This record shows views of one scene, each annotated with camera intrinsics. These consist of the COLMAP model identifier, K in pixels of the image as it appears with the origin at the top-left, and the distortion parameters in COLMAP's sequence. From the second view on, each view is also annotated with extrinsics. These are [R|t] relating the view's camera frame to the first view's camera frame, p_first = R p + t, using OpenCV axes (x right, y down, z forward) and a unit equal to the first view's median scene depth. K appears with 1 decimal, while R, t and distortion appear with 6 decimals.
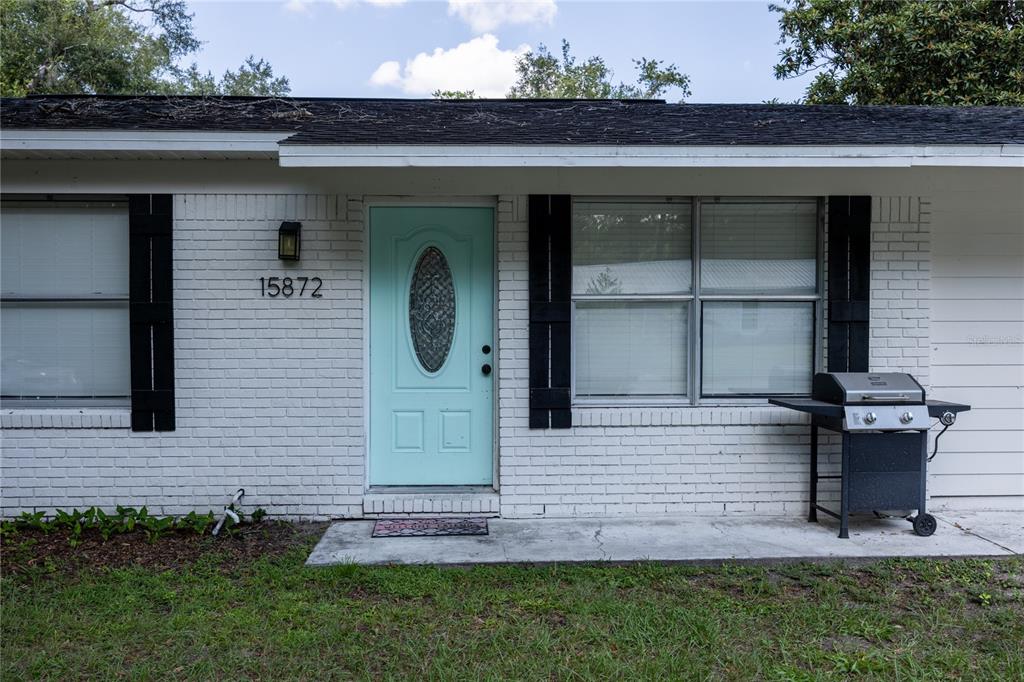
lens RADIAL K [[900.4, 0, 512.0], [0, 900.4, 341.0], [0, 0, 1]] dist [-0.010925, -0.002076]
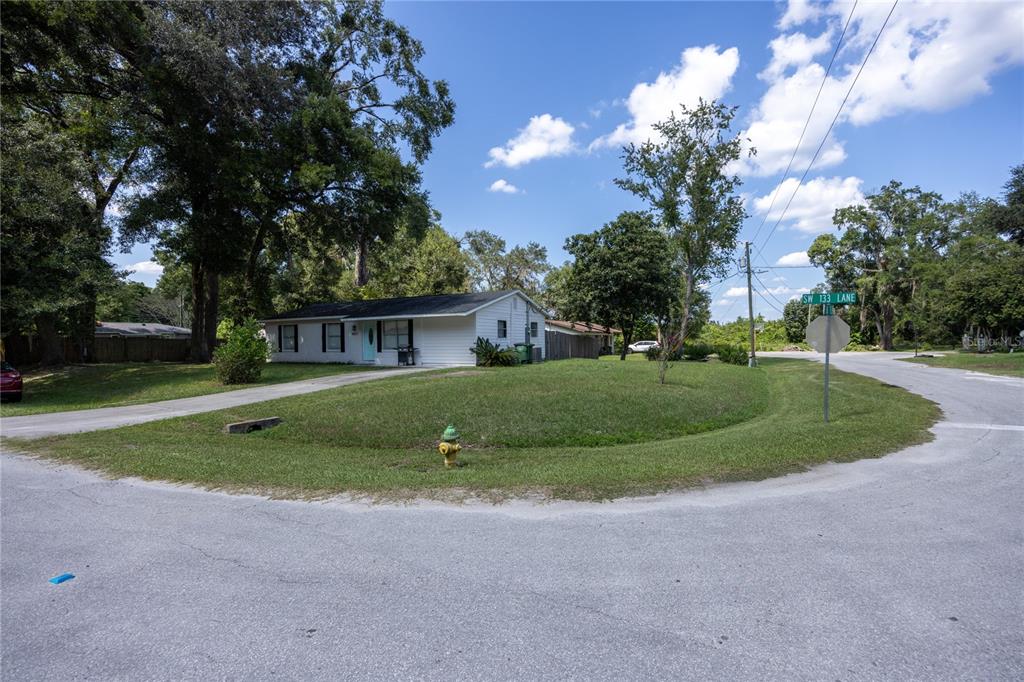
lens RADIAL K [[468.7, 0, 512.0], [0, 468.7, 341.0], [0, 0, 1]] dist [0.001398, 0.000030]
pose [[0.855034, -0.010335, -0.518469, 2.964276], [0.000280, 0.999810, -0.019470, 0.080198], [0.518572, 0.016502, 0.854875, -1.725739]]
